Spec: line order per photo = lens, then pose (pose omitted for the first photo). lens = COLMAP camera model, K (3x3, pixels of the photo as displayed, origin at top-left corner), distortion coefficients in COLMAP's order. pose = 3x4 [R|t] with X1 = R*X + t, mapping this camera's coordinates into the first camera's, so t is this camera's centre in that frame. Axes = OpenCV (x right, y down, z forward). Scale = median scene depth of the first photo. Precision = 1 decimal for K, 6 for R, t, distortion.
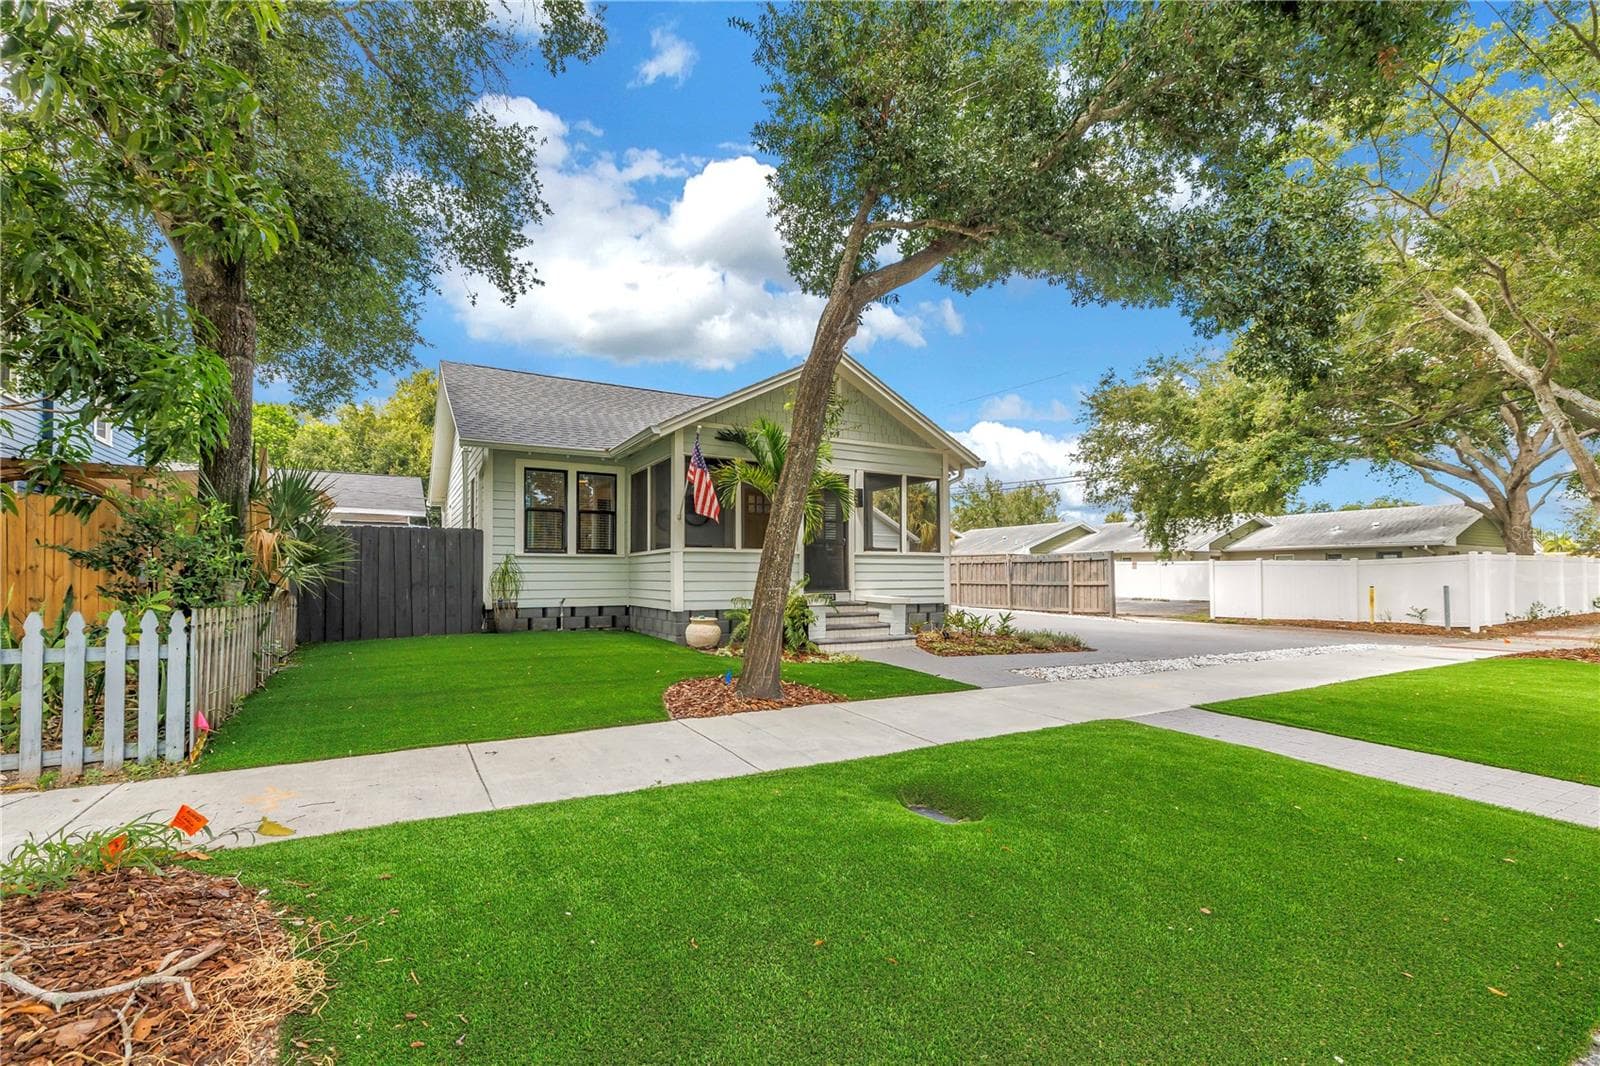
lens RADIAL K [[695.3, 0, 808.4], [0, 695.3, 557.4], [0, 0, 1]] dist [-0.000820, -0.000058]
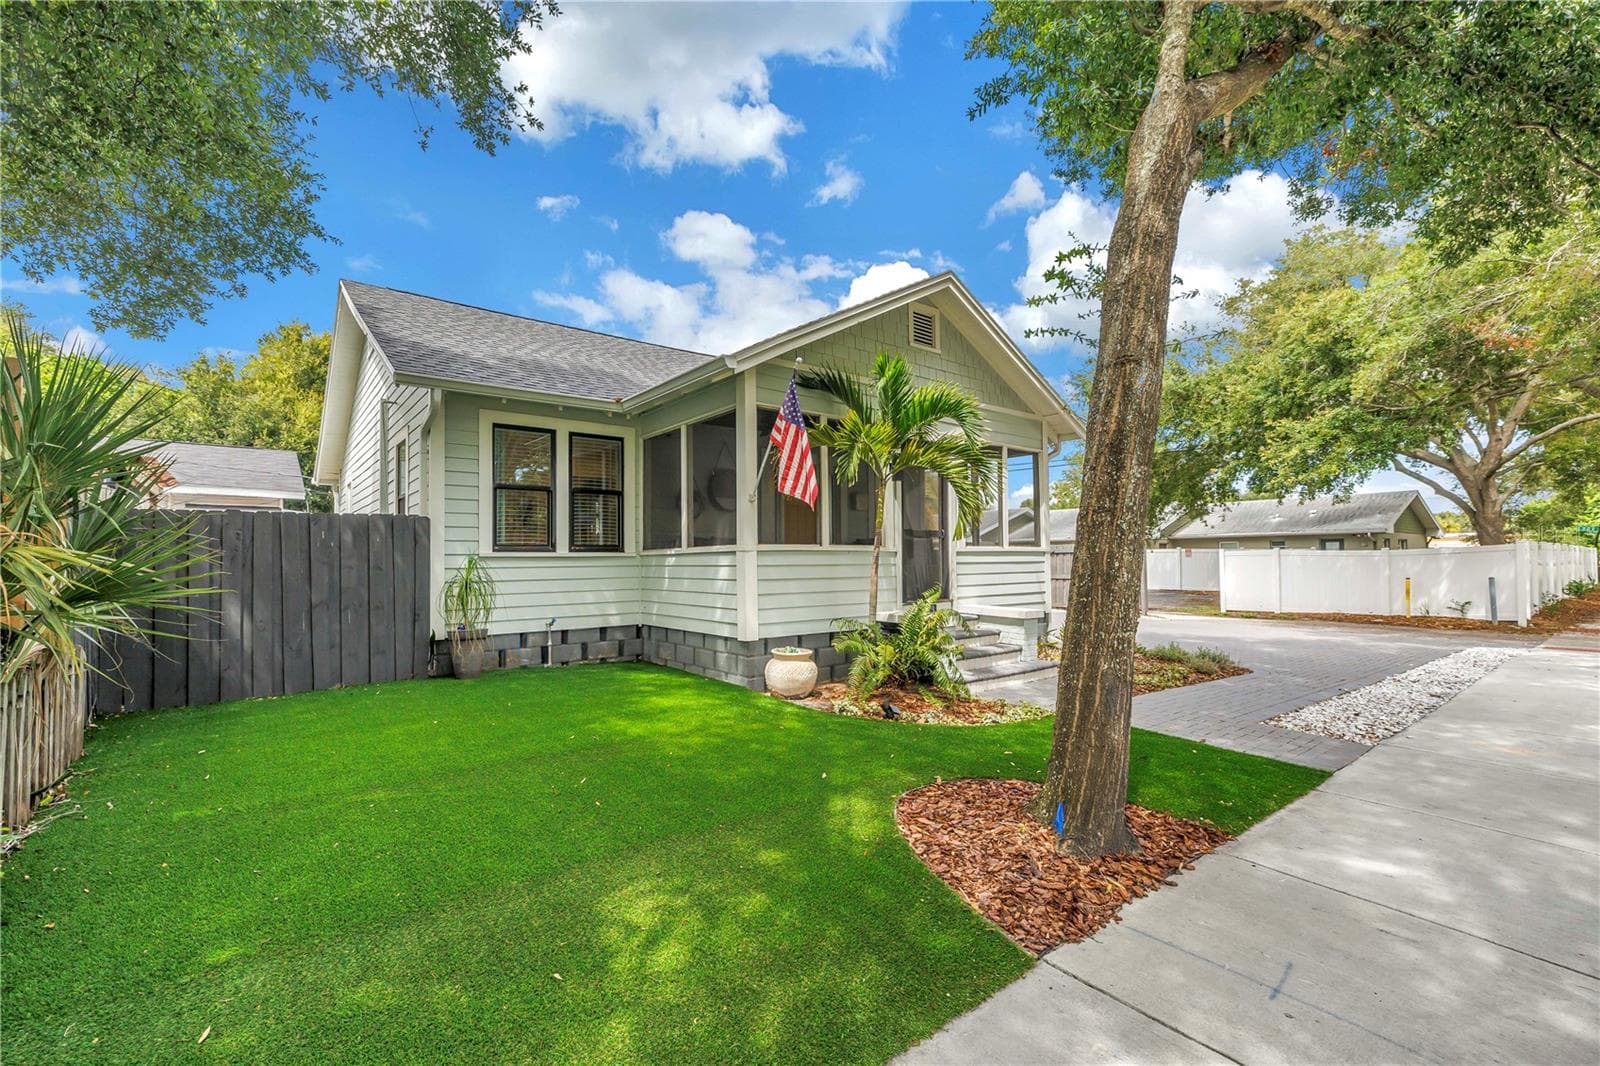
lens RADIAL K [[690.1, 0, 810.6], [0, 690.1, 543.2], [0, 0, 1]] dist [0.000649, 0.000283]
pose [[0.989956, -0.003514, 0.141330, -0.193490], [0.003590, 0.999994, -0.000277, -0.013022], [-0.141328, 0.000781, 0.989963, 0.292579]]
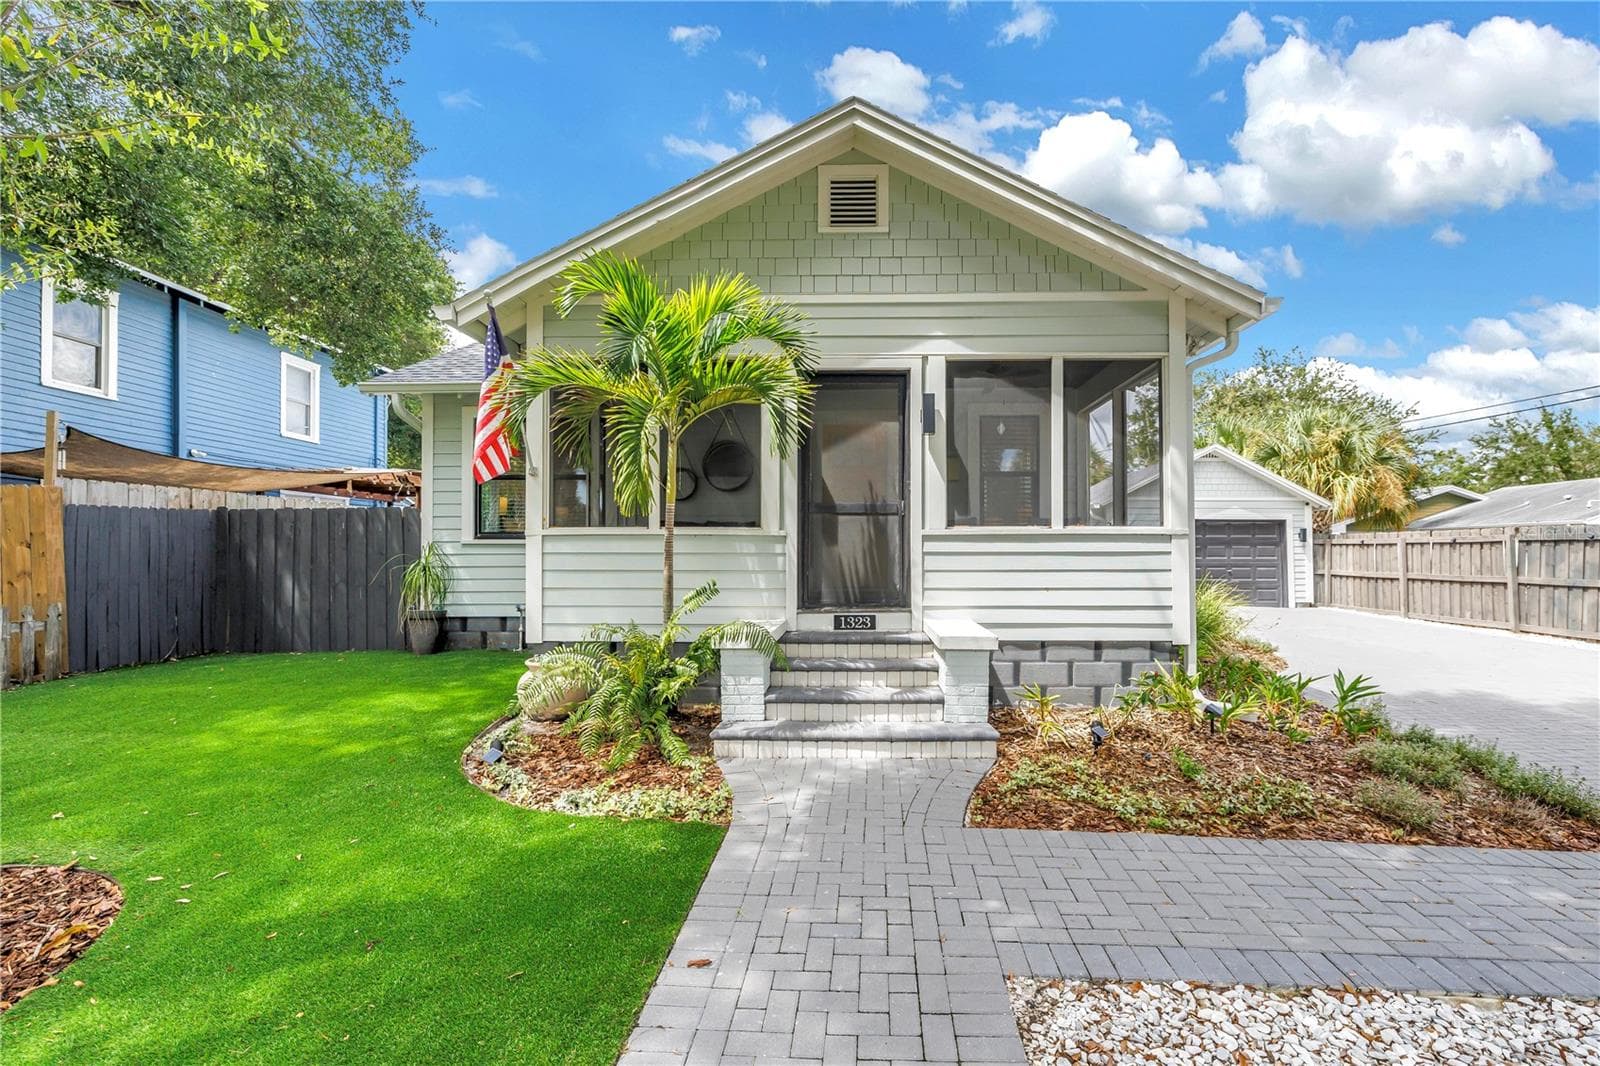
lens RADIAL K [[696.8, 0, 837.0], [0, 696.8, 543.8], [0, 0, 1]] dist [0.012883, 0.000065]
pose [[0.848745, -0.007946, -0.528742, 0.271769], [0.013504, 0.999887, 0.006651, -0.001757], [0.528629, -0.012785, 0.848757, 0.564967]]
